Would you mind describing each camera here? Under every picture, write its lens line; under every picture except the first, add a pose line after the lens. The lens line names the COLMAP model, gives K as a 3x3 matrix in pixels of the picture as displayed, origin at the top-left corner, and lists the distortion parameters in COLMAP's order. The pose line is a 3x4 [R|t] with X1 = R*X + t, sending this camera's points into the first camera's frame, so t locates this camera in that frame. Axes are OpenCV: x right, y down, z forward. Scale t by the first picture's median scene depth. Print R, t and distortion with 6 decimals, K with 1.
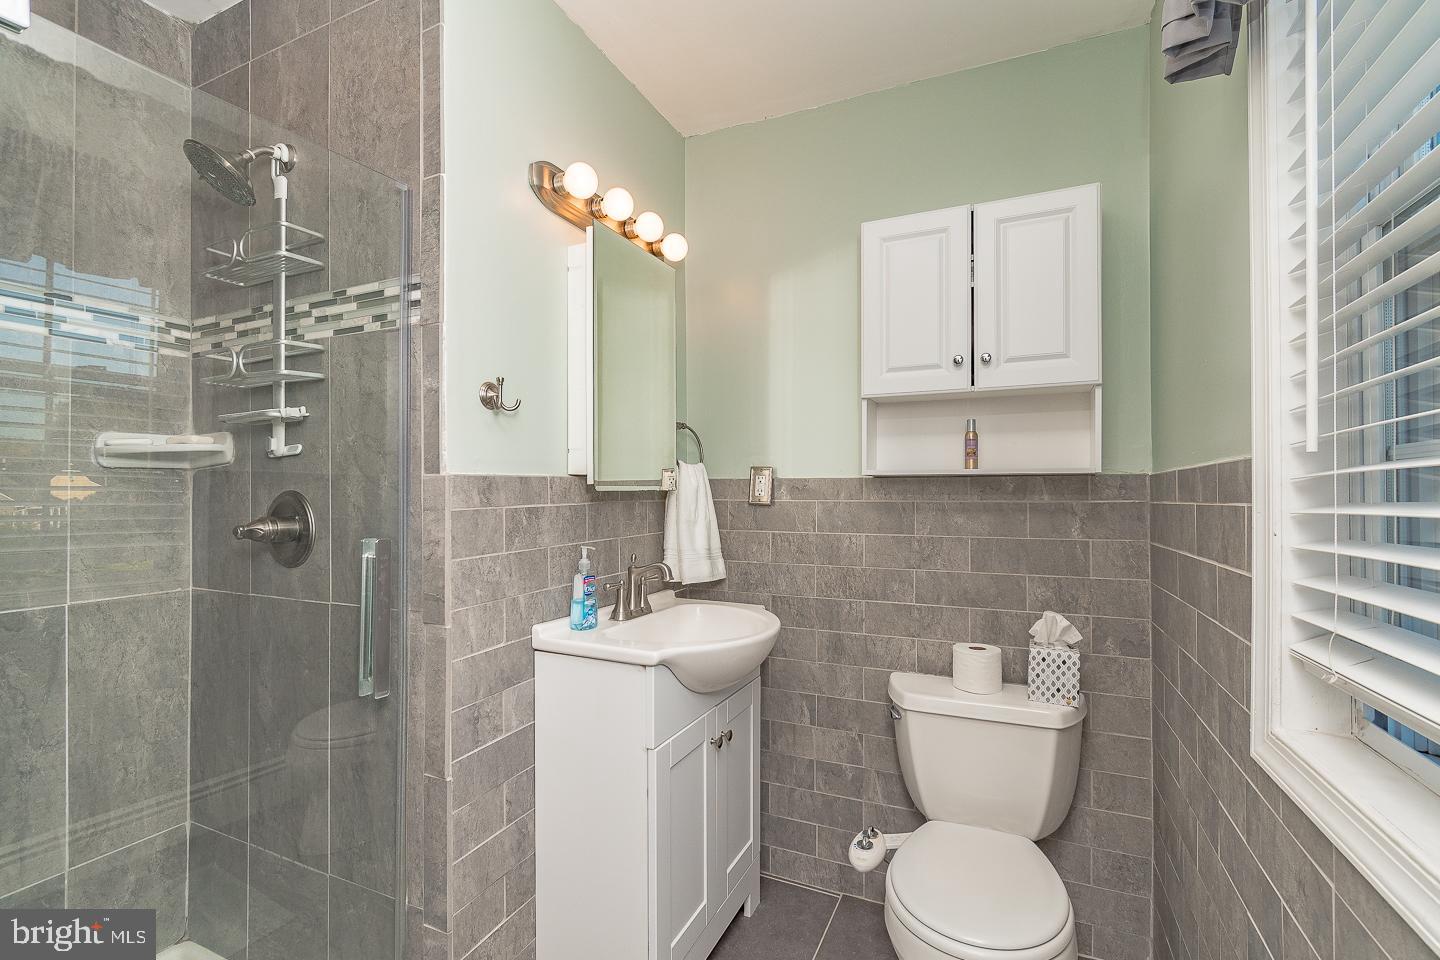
lens RADIAL K [[641.2, 0, 725.0], [0, 641.2, 488.0], [0, 0, 1]] dist [0.000058, -0.000739]
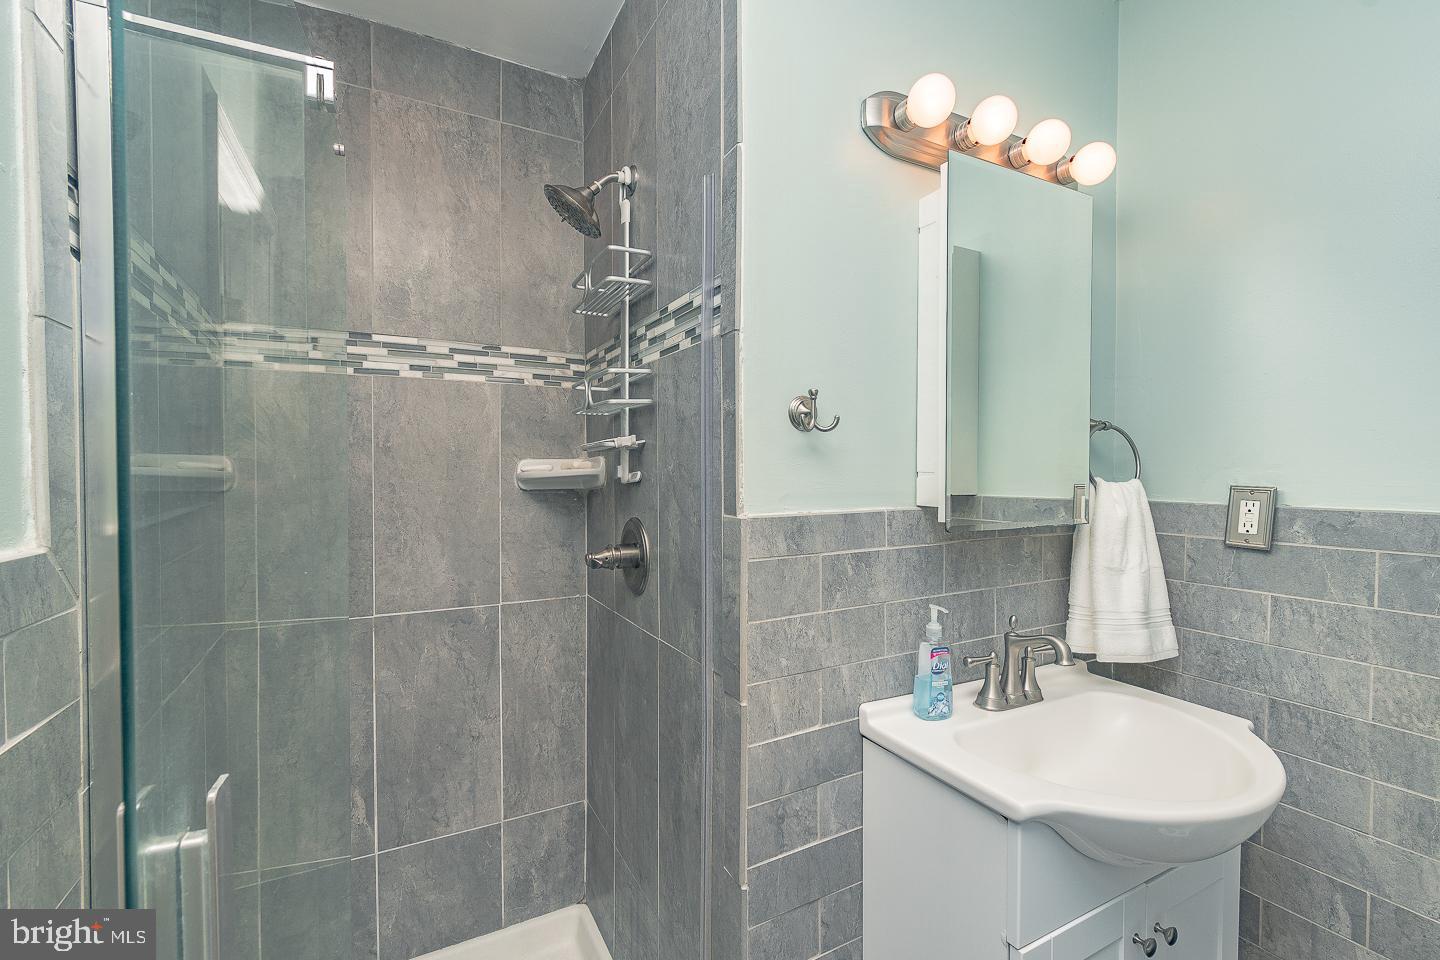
lens RADIAL K [[629.0, 0, 731.7], [0, 629.0, 486.1], [0, 0, 1]] dist [0.001915, -0.000210]
pose [[0.800063, 0.017546, -0.599660, 0.026390], [0.001048, 0.999530, 0.030645, -0.070582], [0.599916, -0.025146, 0.799668, 0.292956]]
